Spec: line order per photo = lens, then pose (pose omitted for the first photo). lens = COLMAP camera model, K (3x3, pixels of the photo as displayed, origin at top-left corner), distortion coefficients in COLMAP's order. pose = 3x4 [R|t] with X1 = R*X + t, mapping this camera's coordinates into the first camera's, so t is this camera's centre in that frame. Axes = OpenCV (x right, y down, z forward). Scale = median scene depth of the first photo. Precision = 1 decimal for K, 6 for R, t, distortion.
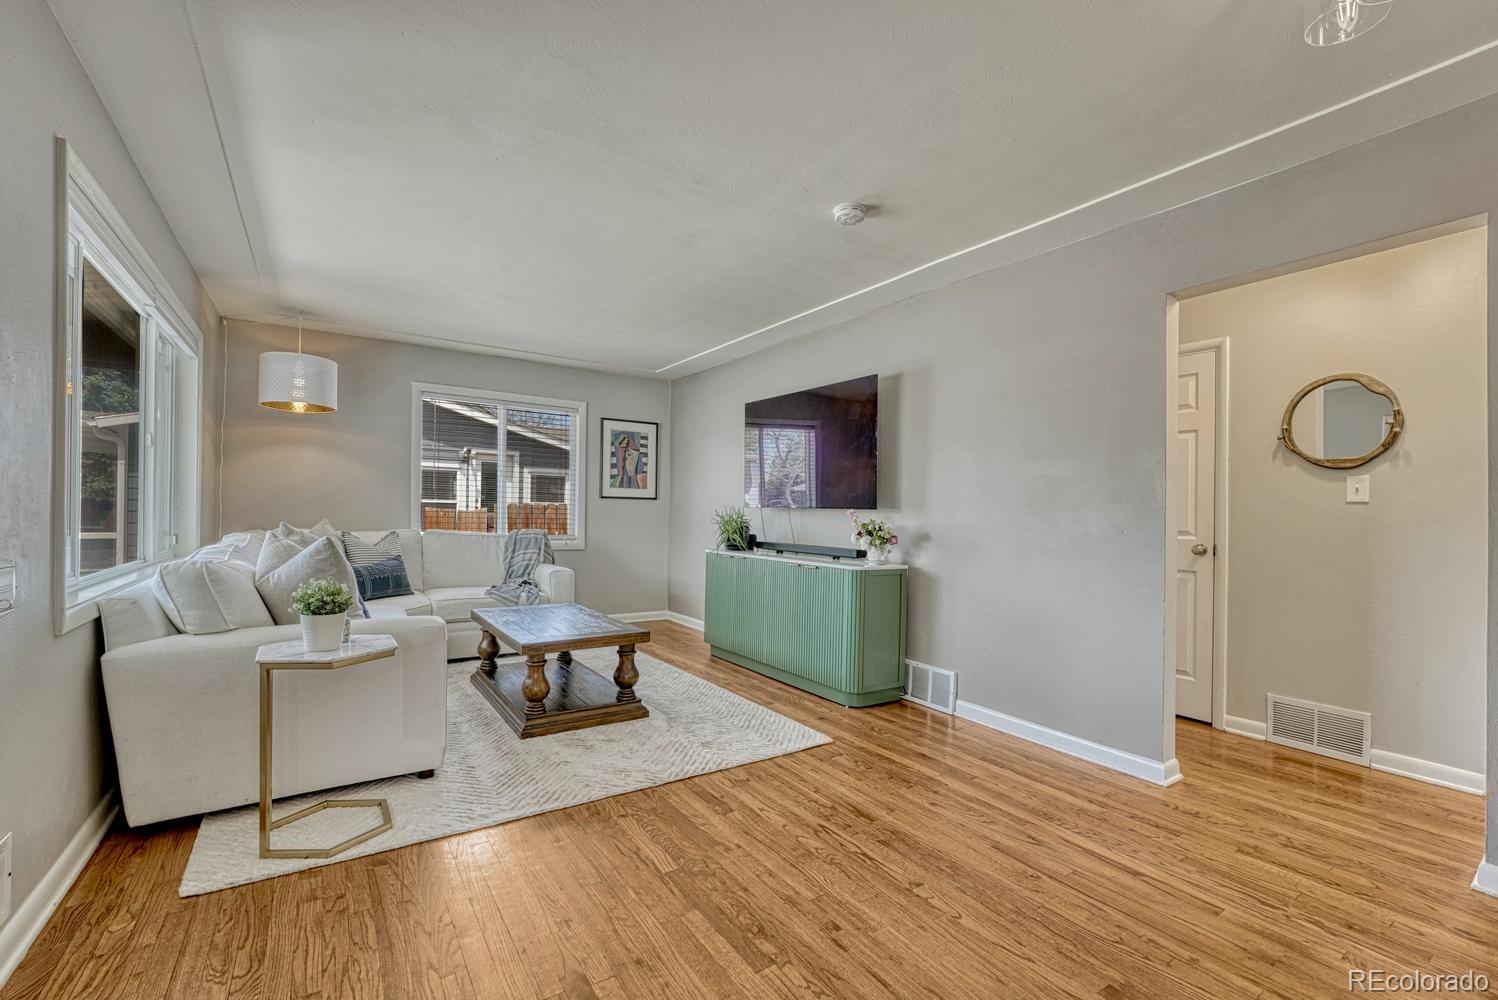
lens RADIAL K [[641.7, 0, 752.6], [0, 641.7, 499.8], [0, 0, 1]] dist [-0.001121, 0.000372]
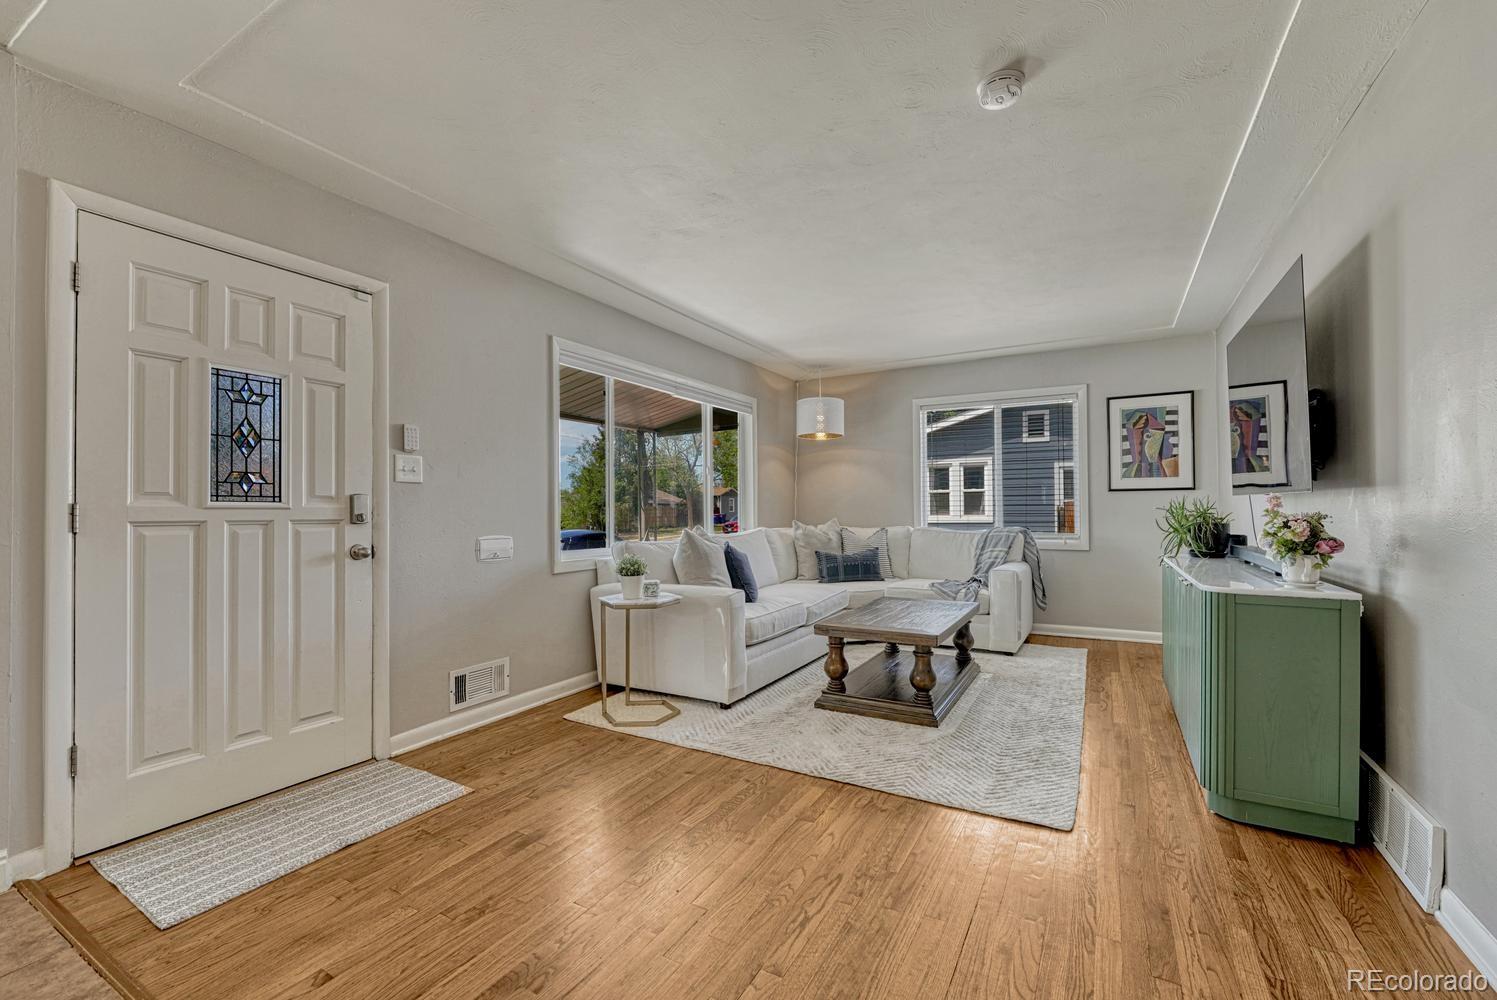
lens RADIAL K [[623.6, 0, 748.5], [0, 623.6, 500.0], [0, 0, 1]] dist [-0.002690, -0.000209]
pose [[0.443920, -0.034350, -0.895408, 0.461114], [0.035249, 0.999161, -0.020855, 0.014631], [0.895373, -0.022304, 0.444758, 0.308111]]
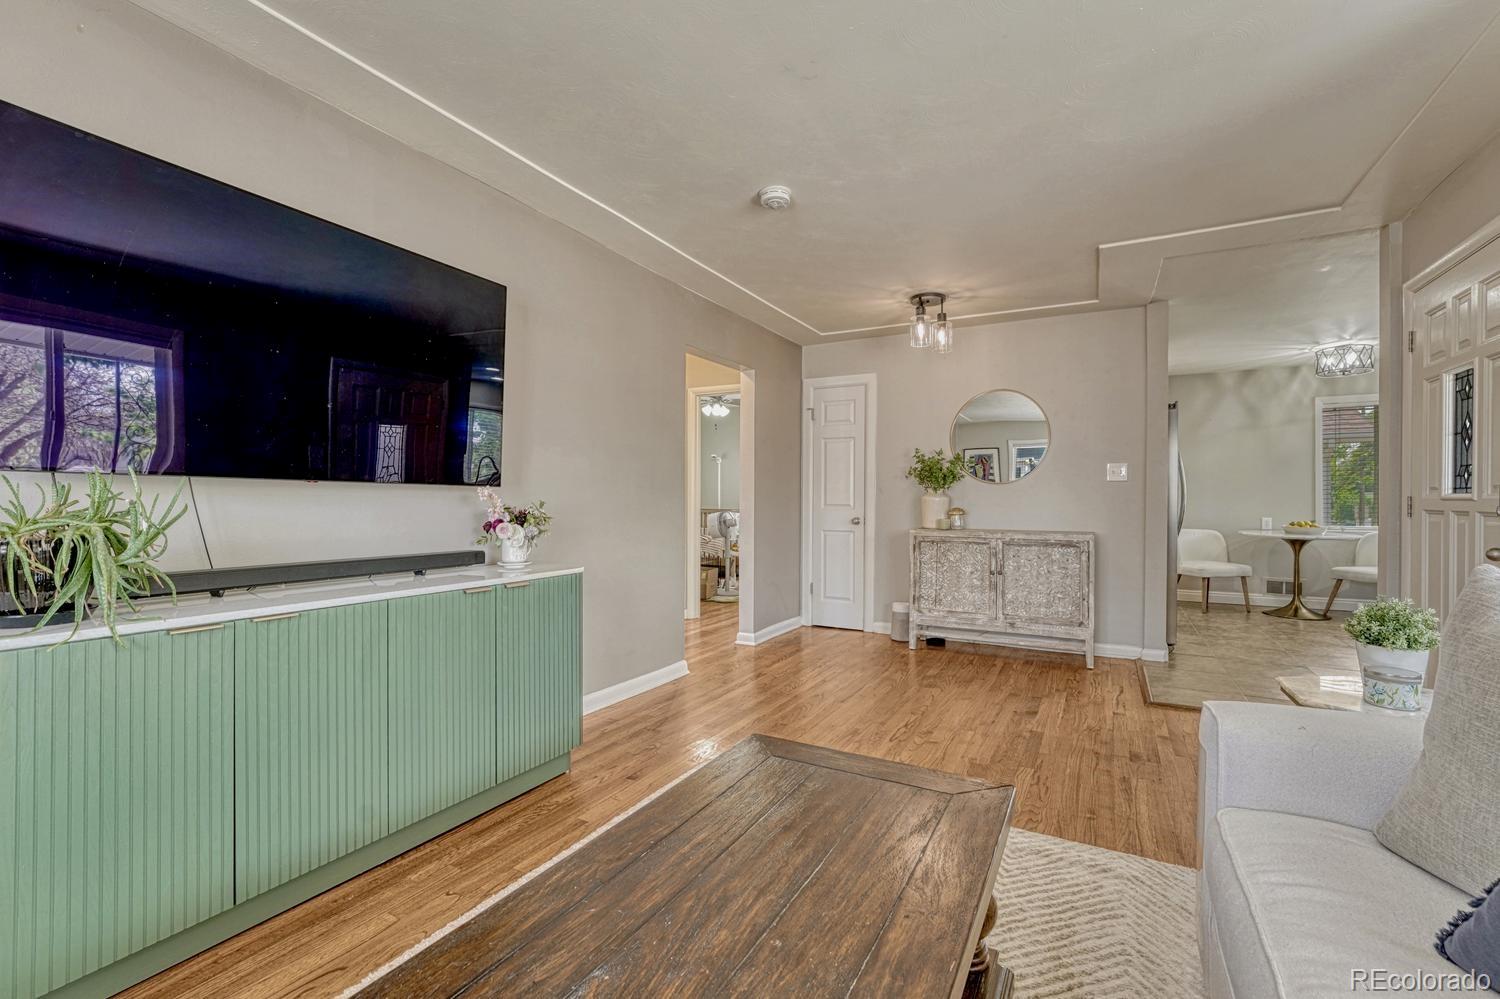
lens RADIAL K [[642.6, 0, 753.6], [0, 642.6, 499.3], [0, 0, 1]] dist [-0.001121, 0.000372]
pose [[-0.459043, -0.018431, 0.888223, -0.518780], [-0.035929, 0.999352, 0.002168, 0.016609], [-0.887687, -0.030917, -0.459408, 1.061495]]
